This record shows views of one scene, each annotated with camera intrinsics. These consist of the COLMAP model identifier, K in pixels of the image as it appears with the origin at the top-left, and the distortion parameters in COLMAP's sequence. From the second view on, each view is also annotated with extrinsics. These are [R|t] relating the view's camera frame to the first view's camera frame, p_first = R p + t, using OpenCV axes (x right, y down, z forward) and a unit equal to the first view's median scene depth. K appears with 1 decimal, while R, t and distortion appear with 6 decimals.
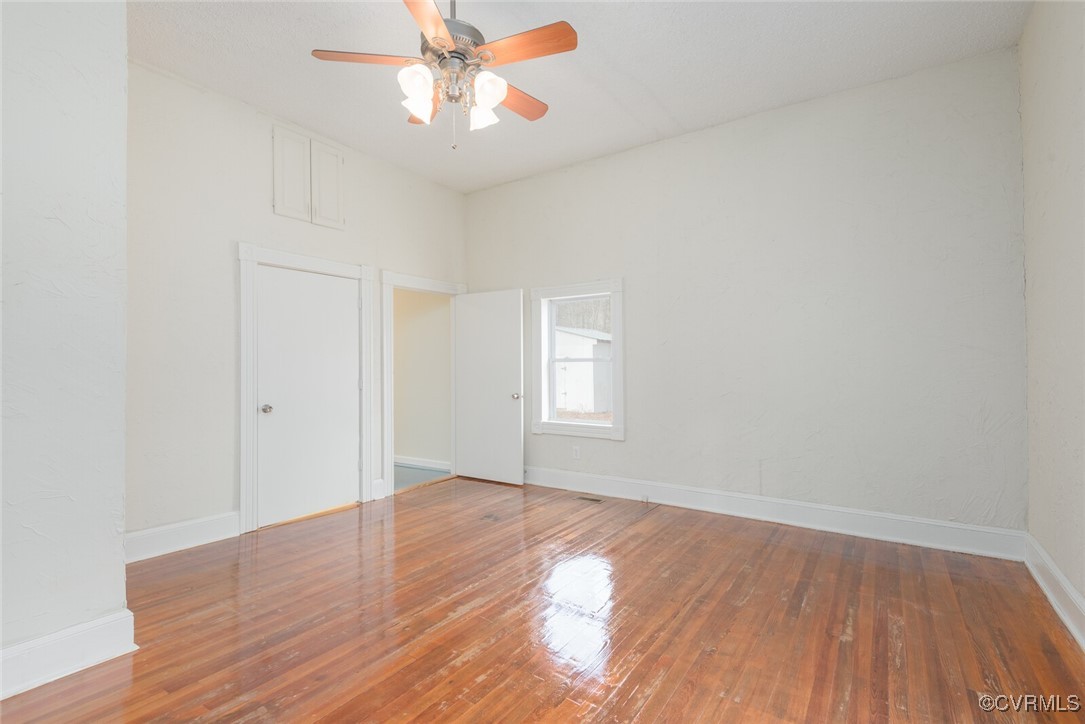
lens RADIAL K [[509.1, 0, 552.0], [0, 509.1, 354.5], [0, 0, 1]] dist [0.009950, -0.009507]
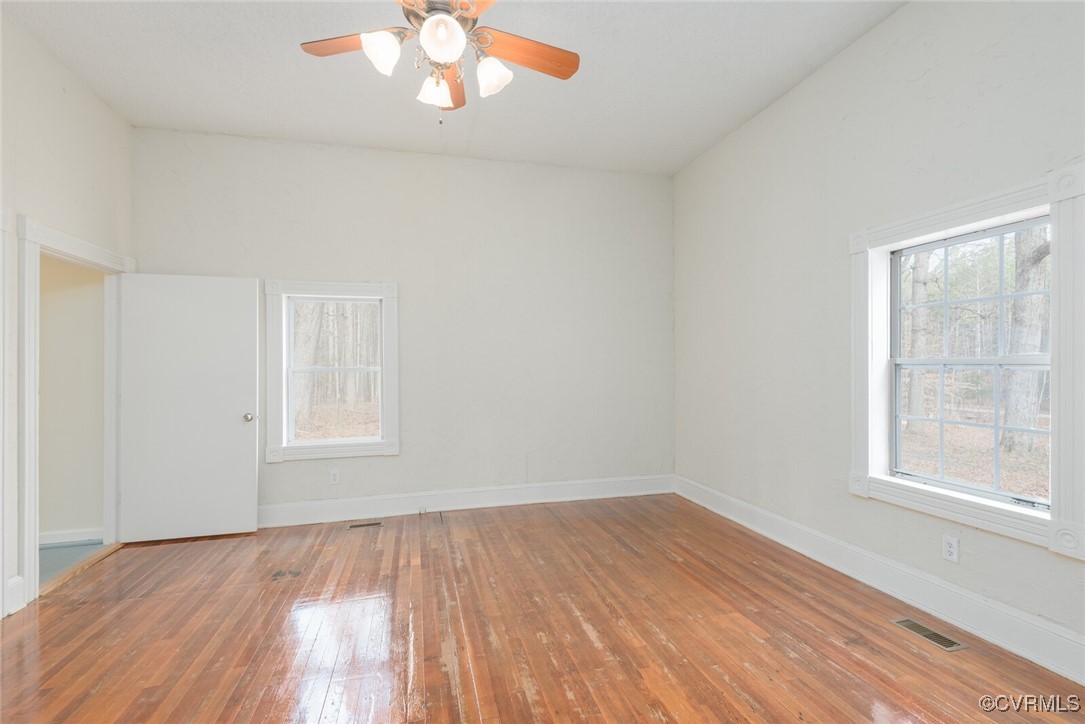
lens RADIAL K [[509.1, 0, 553.7], [0, 509.1, 366.6], [0, 0, 1]] dist [0.009950, -0.009507]
pose [[0.663220, -0.005886, 0.748401, -0.465271], [0.002653, 0.999981, 0.005513, 0.004300], [-0.748420, -0.001671, 0.663223, 0.203836]]
